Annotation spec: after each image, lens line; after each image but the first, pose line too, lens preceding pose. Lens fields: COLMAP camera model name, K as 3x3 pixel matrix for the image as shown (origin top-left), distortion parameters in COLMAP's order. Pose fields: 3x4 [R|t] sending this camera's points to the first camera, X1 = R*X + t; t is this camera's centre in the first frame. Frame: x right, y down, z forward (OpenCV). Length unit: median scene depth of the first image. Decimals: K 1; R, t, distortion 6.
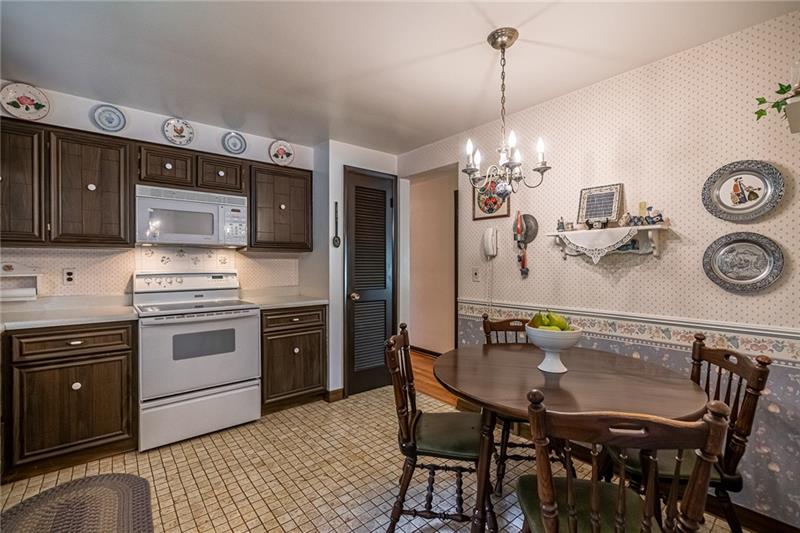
lens RADIAL K [[368.1, 0, 397.7], [0, 368.1, 265.2], [0, 0, 1]] dist [-0.005226, 0.001453]
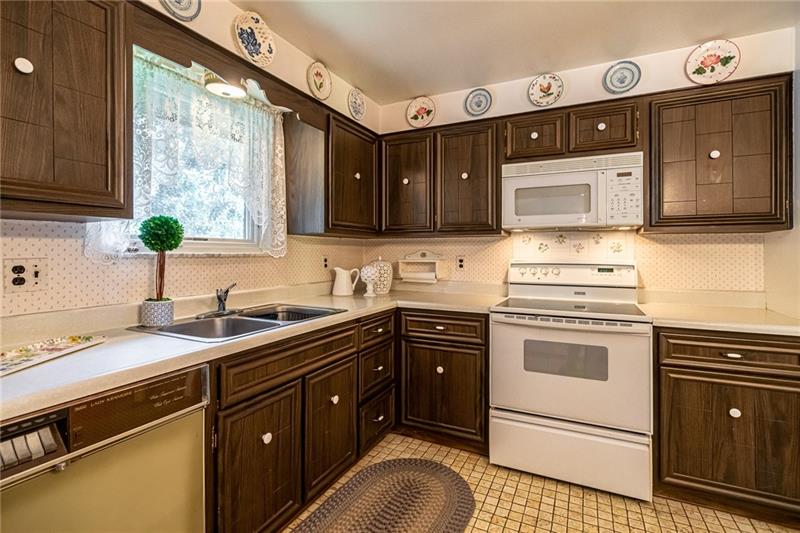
lens RADIAL K [[368.1, 0, 410.6], [0, 368.1, 250.1], [0, 0, 1]] dist [-0.005226, 0.001453]
pose [[0.398677, -0.002767, -0.917087, 0.033254], [-0.007296, 0.999954, -0.006189, 0.000011], [0.917062, 0.009158, 0.398639, 0.402251]]
